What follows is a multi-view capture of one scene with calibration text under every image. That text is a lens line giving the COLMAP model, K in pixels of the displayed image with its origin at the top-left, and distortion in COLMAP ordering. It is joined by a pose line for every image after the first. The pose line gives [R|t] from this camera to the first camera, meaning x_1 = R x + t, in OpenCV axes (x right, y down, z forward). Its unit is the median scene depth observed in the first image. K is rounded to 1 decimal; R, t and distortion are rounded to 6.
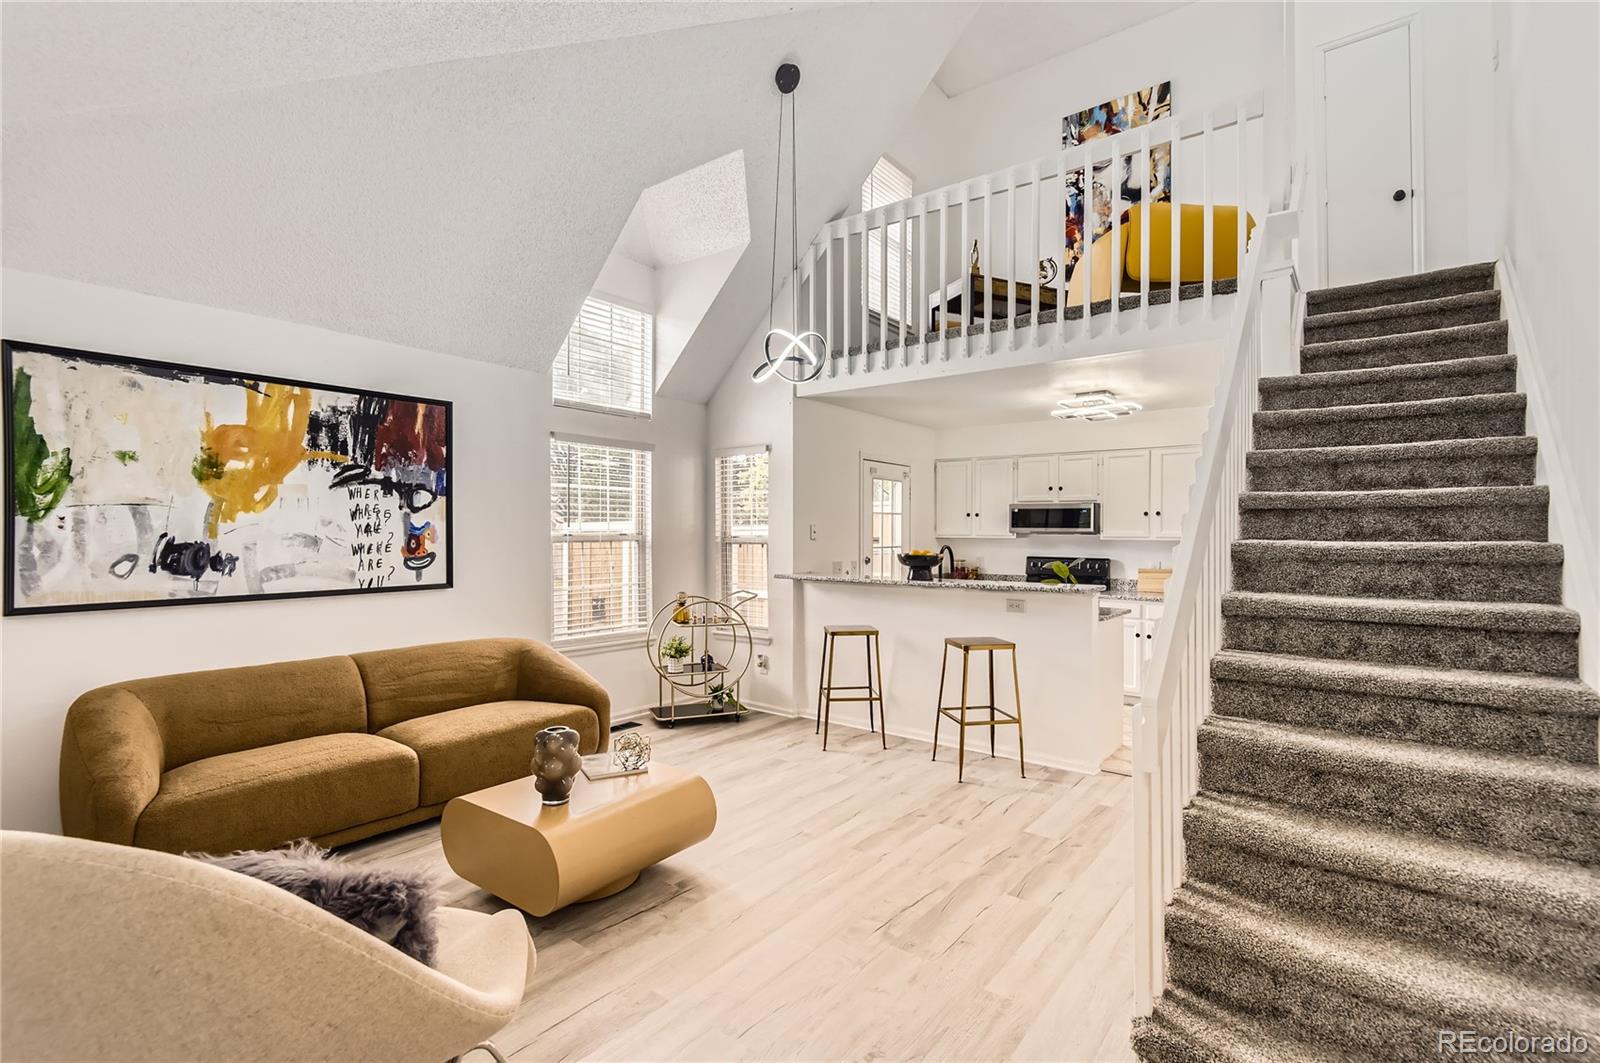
lens RADIAL K [[740.4, 0, 802.9], [0, 740.4, 535.4], [0, 0, 1]] dist [0.006010, -0.005990]
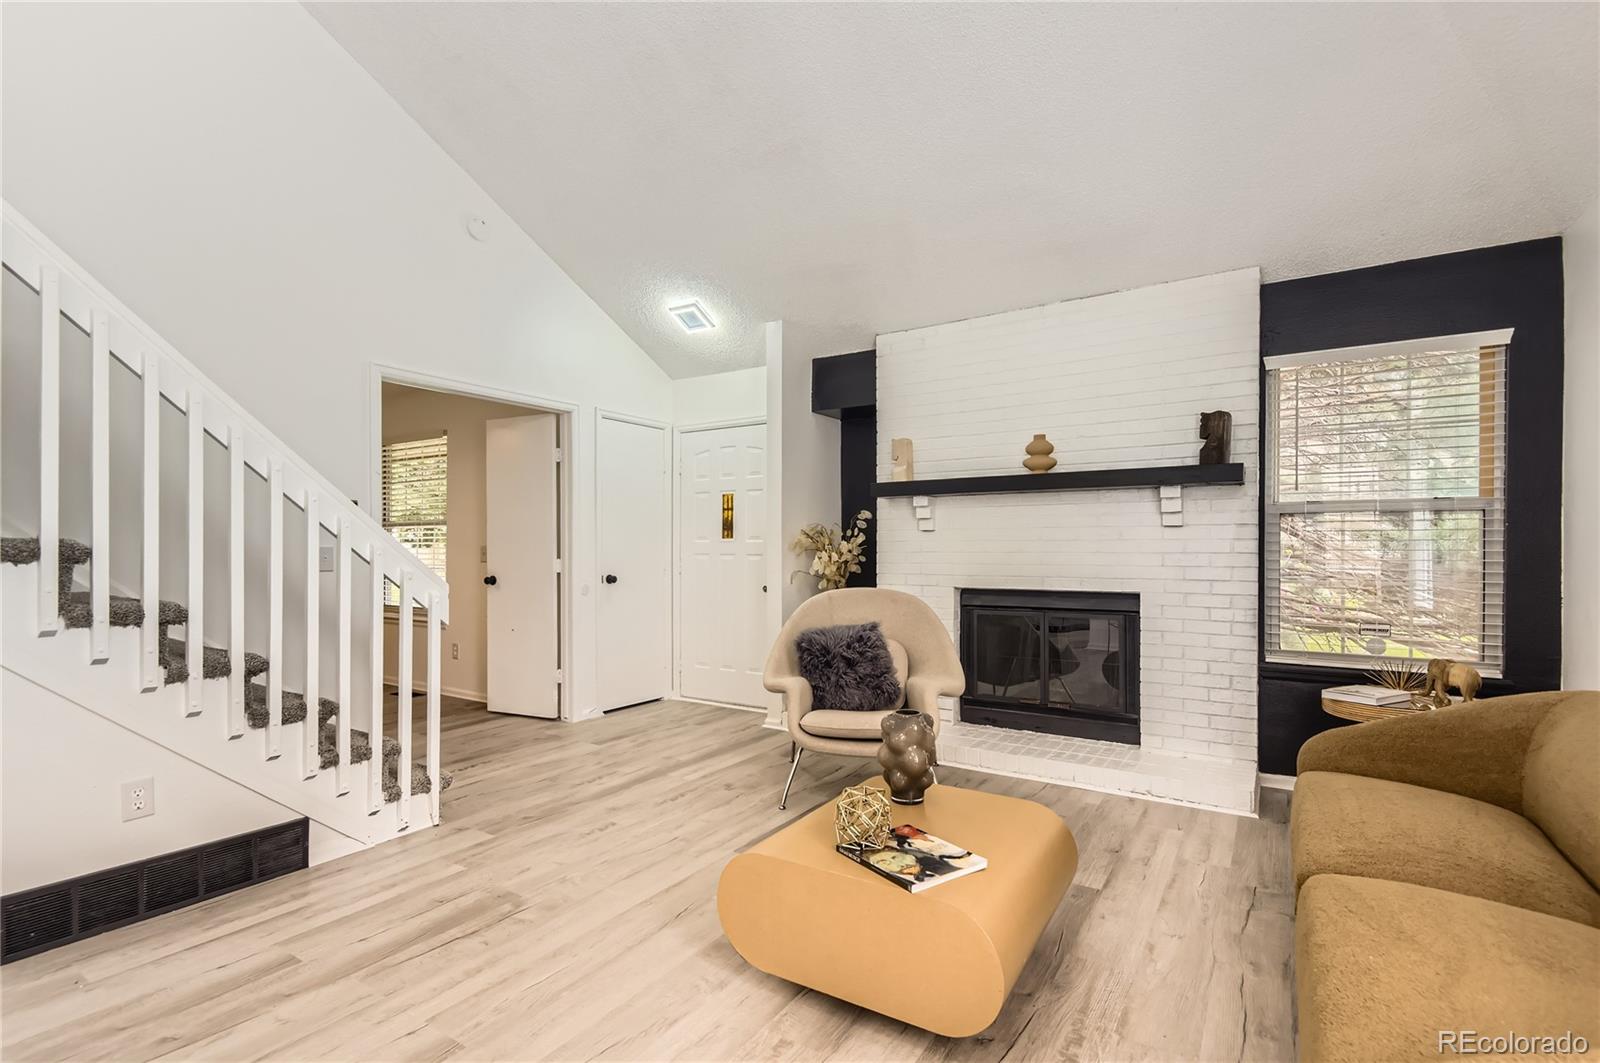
lens RADIAL K [[740.4, 0, 792.0], [0, 740.4, 553.5], [0, 0, 1]] dist [0.006010, -0.005990]
pose [[-0.997029, -0.007089, -0.076698, -0.099531], [-0.007417, 0.999965, 0.003992, 0.060019], [0.076667, 0.004549, -0.997046, 1.261694]]
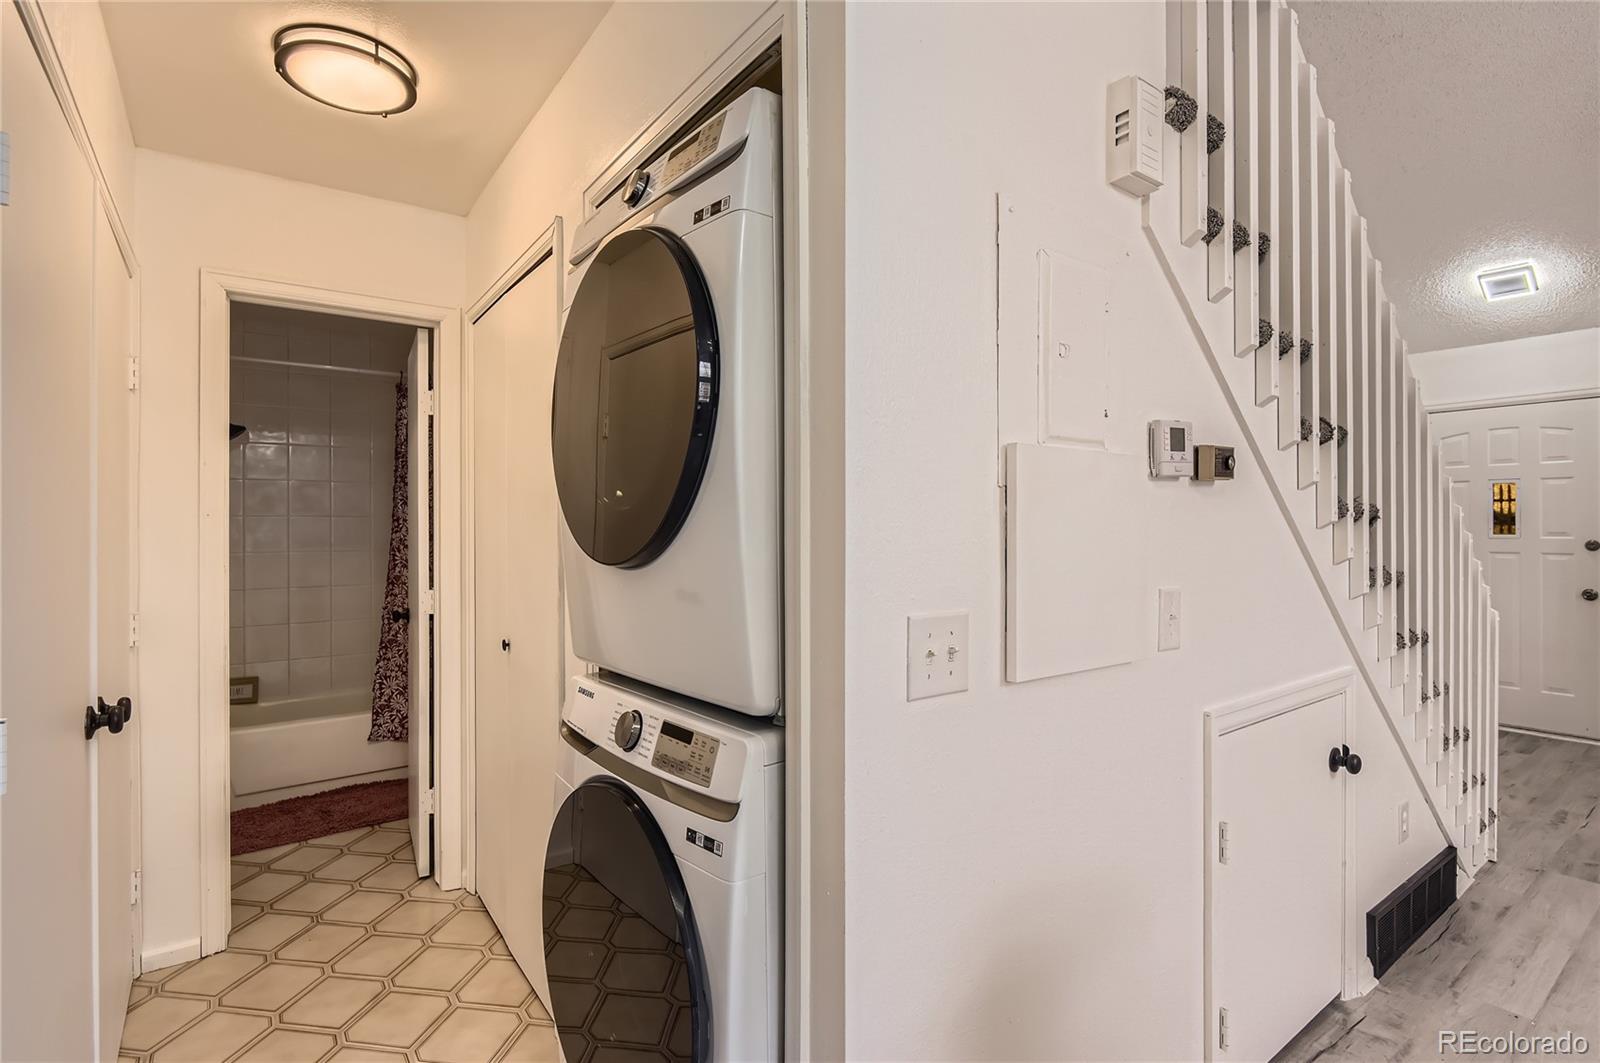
lens RADIAL K [[769.7, 0, 797.3], [0, 769.7, 524.9], [0, 0, 1]] dist [-0.009714, -0.000274]
pose [[-0.962497, 0.001742, 0.271286, 0.654825], [0.001026, 0.999996, -0.002779, 0.026216], [-0.271289, -0.002397, -0.962495, 1.352457]]
